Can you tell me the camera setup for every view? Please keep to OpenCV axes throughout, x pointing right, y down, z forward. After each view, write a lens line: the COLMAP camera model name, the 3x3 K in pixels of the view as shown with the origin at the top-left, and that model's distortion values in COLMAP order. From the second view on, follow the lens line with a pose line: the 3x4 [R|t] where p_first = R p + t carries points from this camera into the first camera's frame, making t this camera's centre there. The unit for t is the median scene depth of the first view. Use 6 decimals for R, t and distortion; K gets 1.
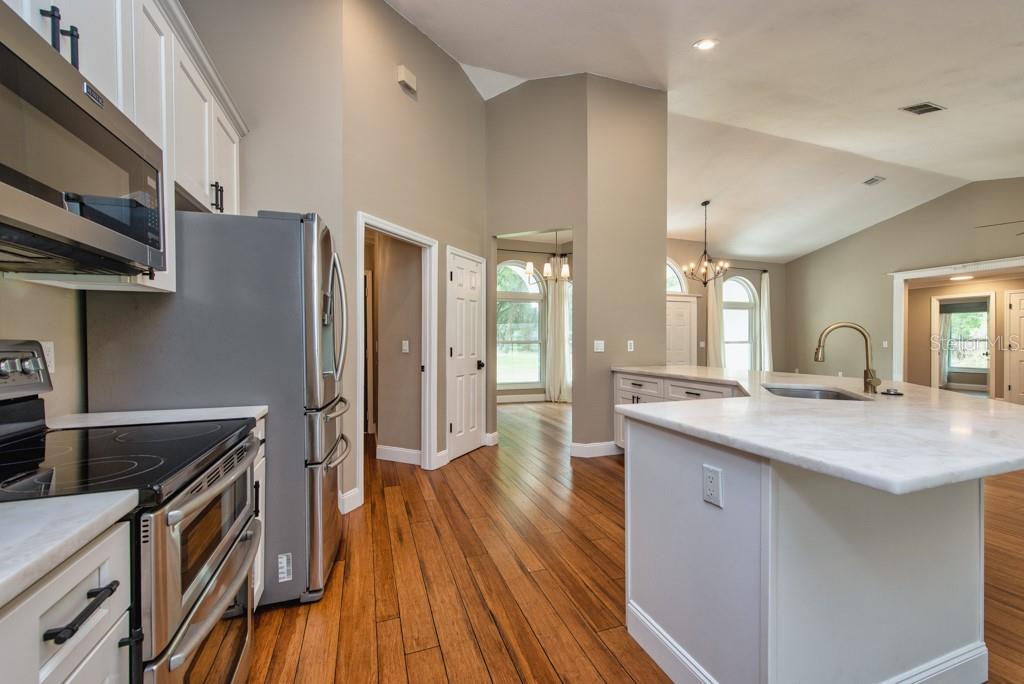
lens RADIAL K [[402.1, 0, 498.6], [0, 402.1, 344.7], [0, 0, 1]] dist [0.014942, -0.003560]
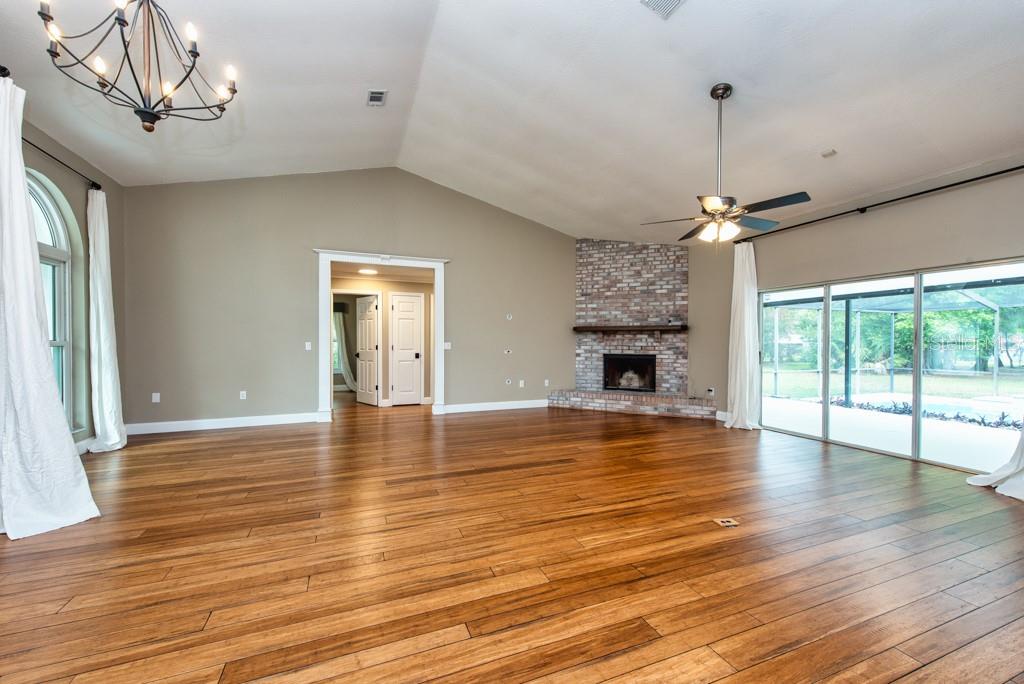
lens RADIAL K [[402.1, 0, 512.7], [0, 402.1, 347.1], [0, 0, 1]] dist [0.014942, -0.003560]
pose [[-0.062819, -0.012196, 0.997950, 0.392984], [0.003174, 0.999918, 0.012420, -0.012225], [-0.998020, 0.003948, -0.062775, 1.304353]]
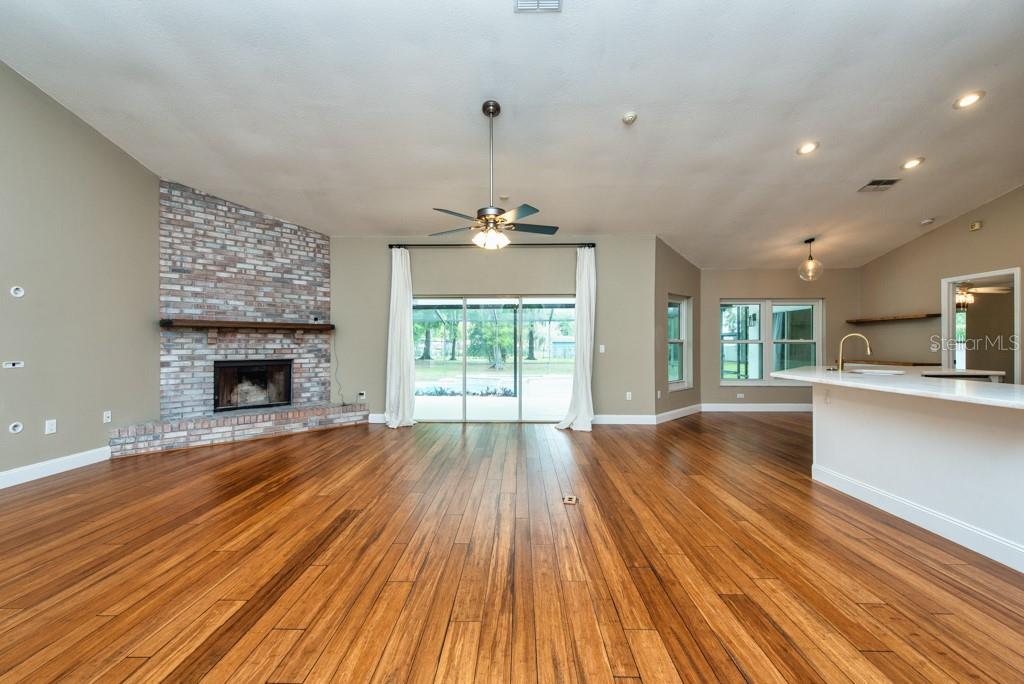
lens RADIAL K [[402.1, 0, 512.5], [0, 402.1, 347.4], [0, 0, 1]] dist [0.014942, -0.003560]
pose [[-0.942747, -0.000361, 0.333508, 0.864341], [0.004300, 0.999903, 0.013238, -0.012620], [-0.333481, 0.013914, -0.942654, 1.649535]]
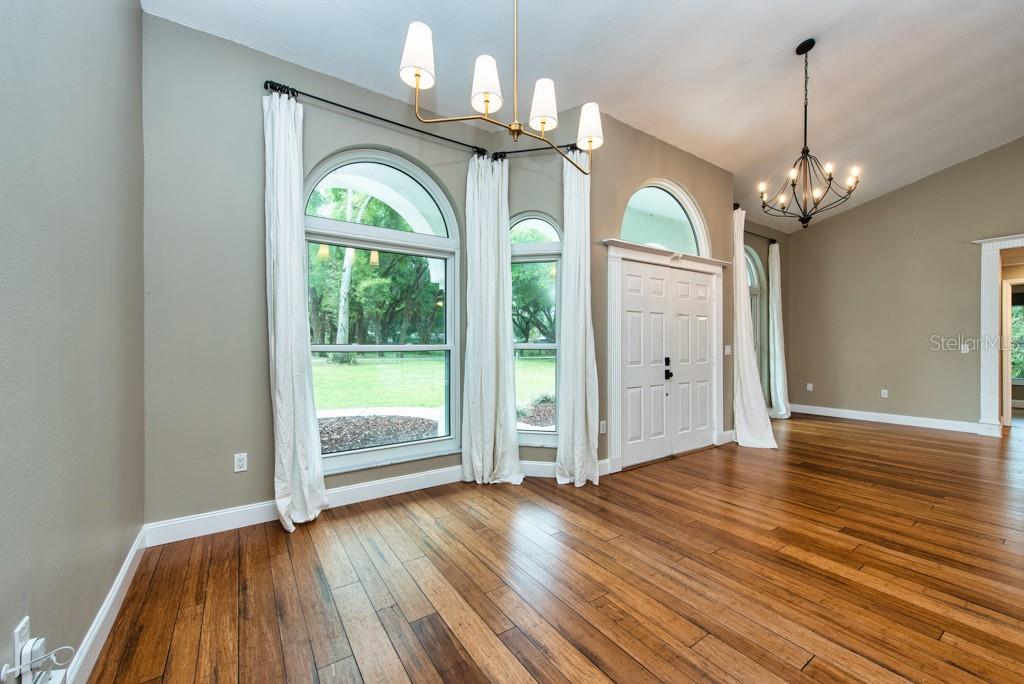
lens RADIAL K [[402.1, 0, 509.1], [0, 402.1, 345.1], [0, 0, 1]] dist [0.014942, -0.003560]
pose [[0.963493, -0.002063, 0.267726, 0.093813], [0.003949, 0.999971, -0.006504, -0.009874], [-0.267705, 0.007324, 0.963473, 1.066340]]
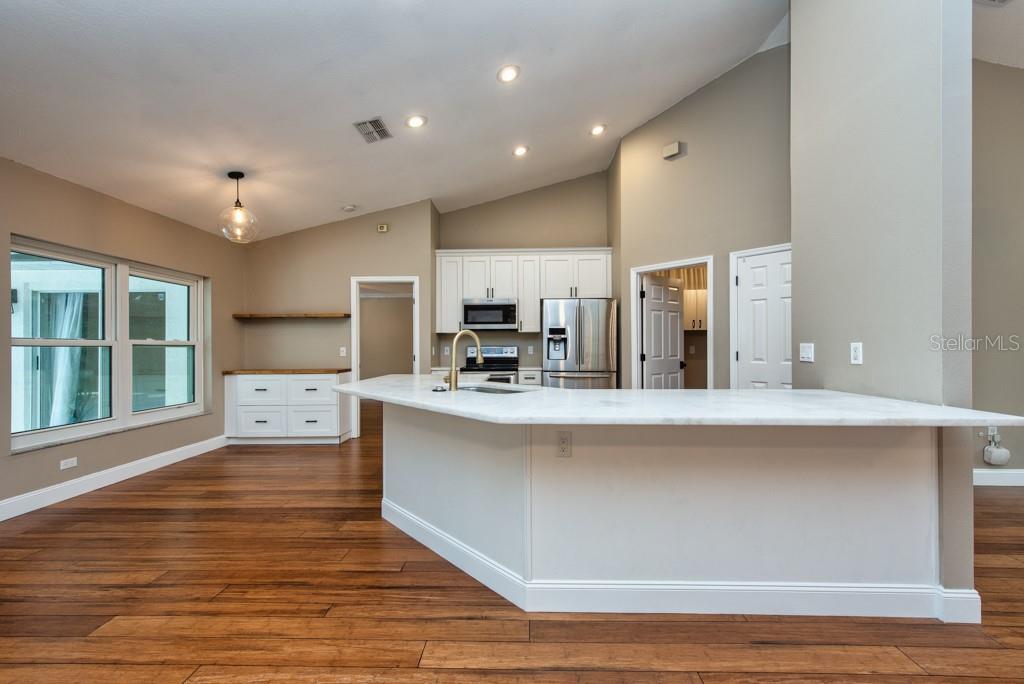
lens RADIAL K [[402.1, 0, 515.1], [0, 402.1, 349.2], [0, 0, 1]] dist [0.014942, -0.003560]
pose [[-0.341451, 0.007509, -0.939870, 0.962775], [-0.002005, 0.999960, 0.008718, -0.005509], [0.939898, 0.004861, -0.341422, 0.767377]]
